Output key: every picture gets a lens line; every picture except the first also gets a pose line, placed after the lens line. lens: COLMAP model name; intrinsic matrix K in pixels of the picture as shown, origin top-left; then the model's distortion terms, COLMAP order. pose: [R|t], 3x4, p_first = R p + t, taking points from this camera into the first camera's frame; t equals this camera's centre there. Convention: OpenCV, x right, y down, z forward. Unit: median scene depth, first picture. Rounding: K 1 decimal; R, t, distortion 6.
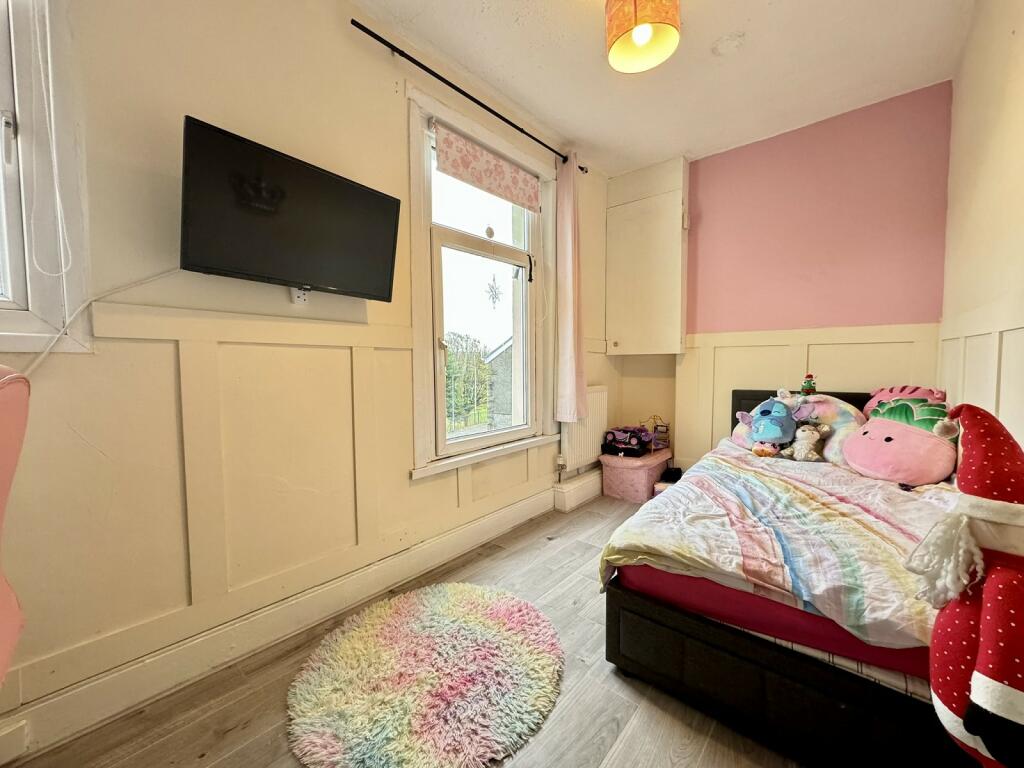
lens RADIAL K [[405.7, 0, 512.0], [0, 405.7, 384.0], [0, 0, 1]] dist [-0.001076, 0.000061]
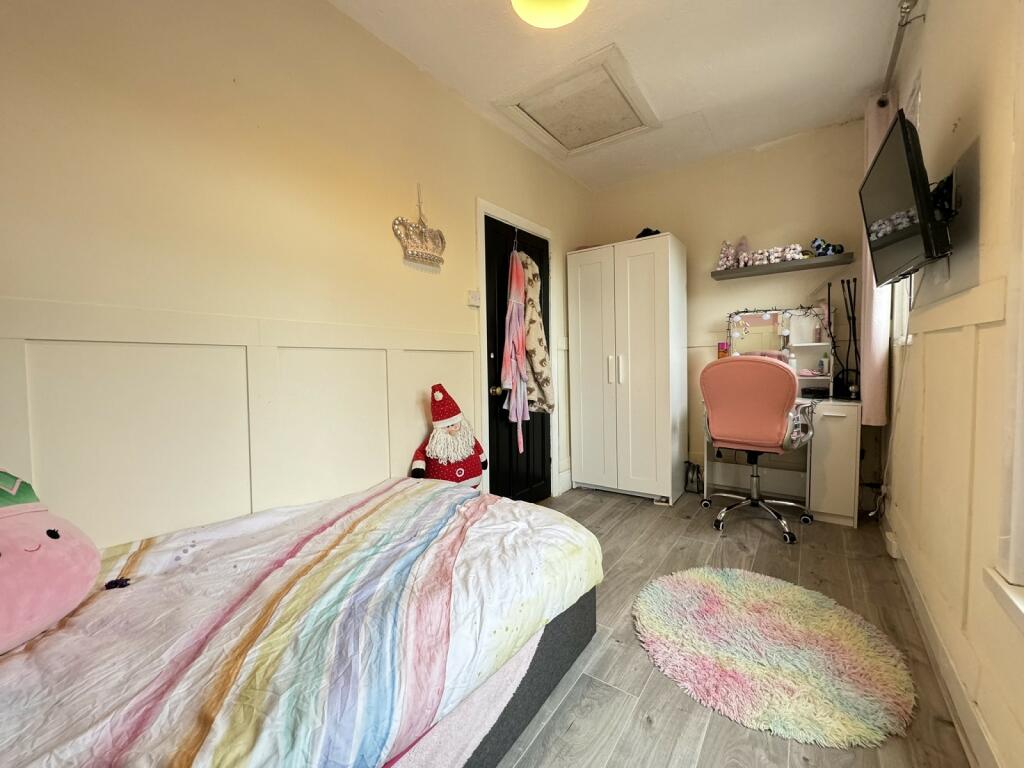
lens RADIAL K [[405.7, 0, 512.0], [0, 405.7, 384.0], [0, 0, 1]] dist [-0.001076, 0.000061]
pose [[-0.996849, 0.035095, -0.071139, 0.454641], [0.027178, 0.993631, 0.109354, -0.102435], [0.074524, 0.107076, -0.991454, 1.770143]]
